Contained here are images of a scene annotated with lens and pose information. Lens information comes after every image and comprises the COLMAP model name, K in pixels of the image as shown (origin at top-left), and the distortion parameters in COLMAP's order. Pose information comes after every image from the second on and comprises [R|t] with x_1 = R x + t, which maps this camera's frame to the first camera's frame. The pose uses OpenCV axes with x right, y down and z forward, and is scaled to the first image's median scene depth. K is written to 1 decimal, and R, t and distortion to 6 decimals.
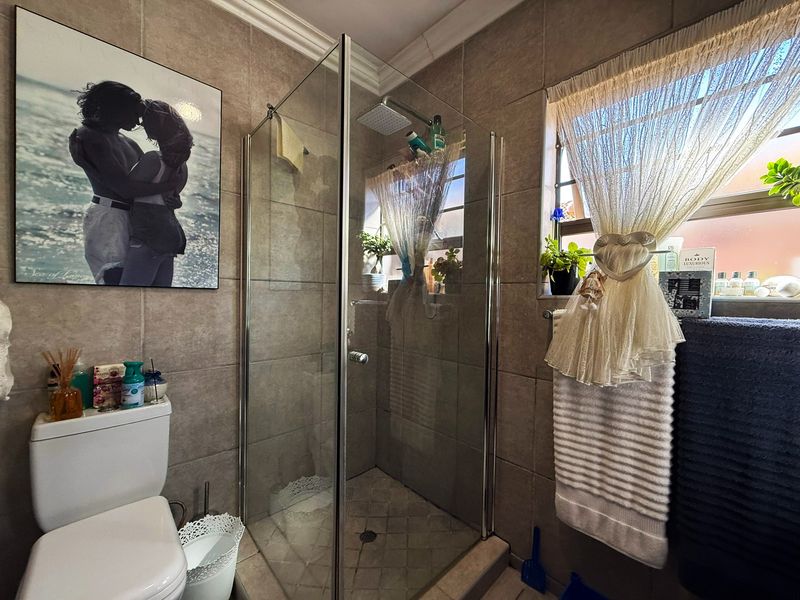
lens RADIAL K [[319.0, 0, 400.6], [0, 319.0, 299.5], [0, 0, 1]] dist [-0.001167, 0.000121]
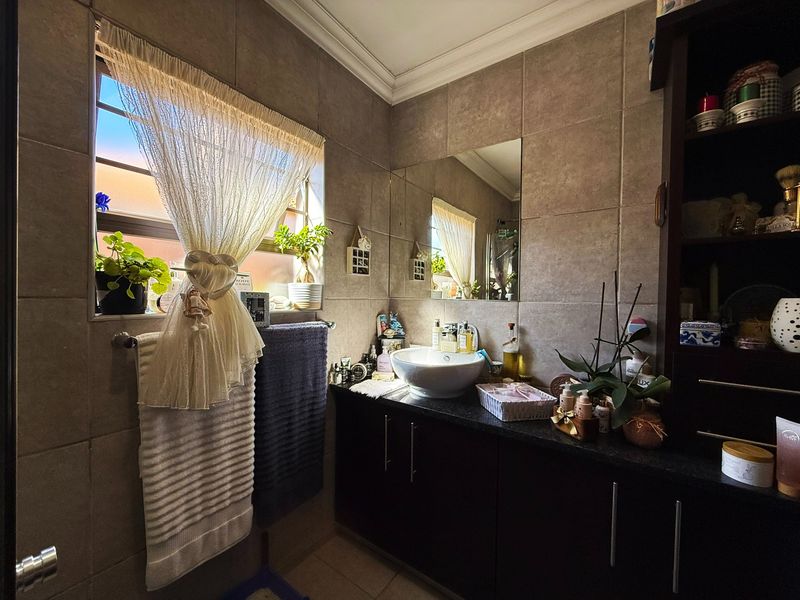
lens RADIAL K [[319.0, 0, 400.6], [0, 319.0, 299.5], [0, 0, 1]] dist [-0.001167, 0.000121]
pose [[-0.186300, -0.030459, 0.982021, -0.456973], [-0.007929, 0.999533, 0.029498, -0.095546], [-0.982461, -0.002291, -0.186455, 0.621277]]
